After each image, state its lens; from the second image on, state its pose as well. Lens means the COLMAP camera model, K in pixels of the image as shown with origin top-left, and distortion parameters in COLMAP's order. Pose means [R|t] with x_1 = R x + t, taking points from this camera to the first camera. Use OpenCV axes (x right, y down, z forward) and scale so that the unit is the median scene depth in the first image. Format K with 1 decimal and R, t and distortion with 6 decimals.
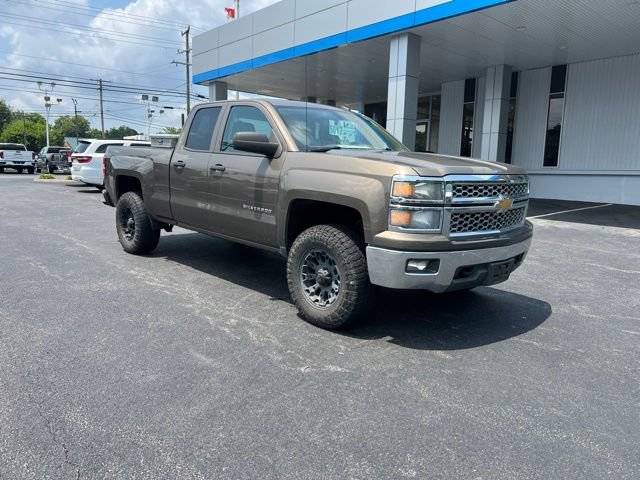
lens RADIAL K [[488.4, 0, 320.0], [0, 488.4, 240.0], [0, 0, 1]] dist [0.015788, -0.005704]
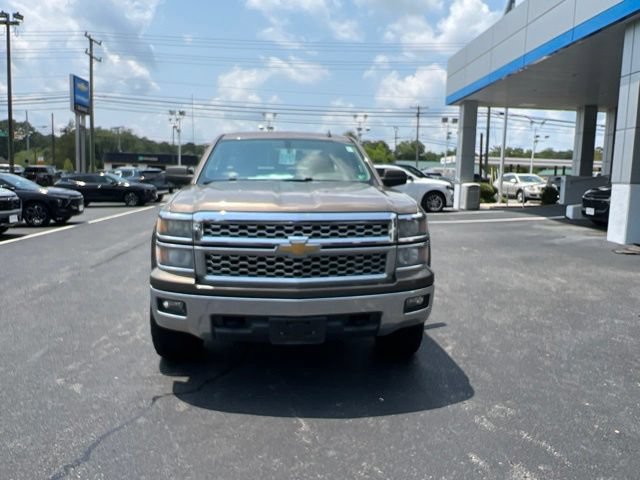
lens RADIAL K [[489.7, 0, 320.0], [0, 489.7, 240.0], [0, 0, 1]] dist [-0.002883, -0.004099]
pose [[0.786483, 0.064893, -0.614194, 0.703060], [-0.087758, 0.996116, -0.007130, -0.064912], [0.611346, 0.059508, 0.789123, 0.290789]]
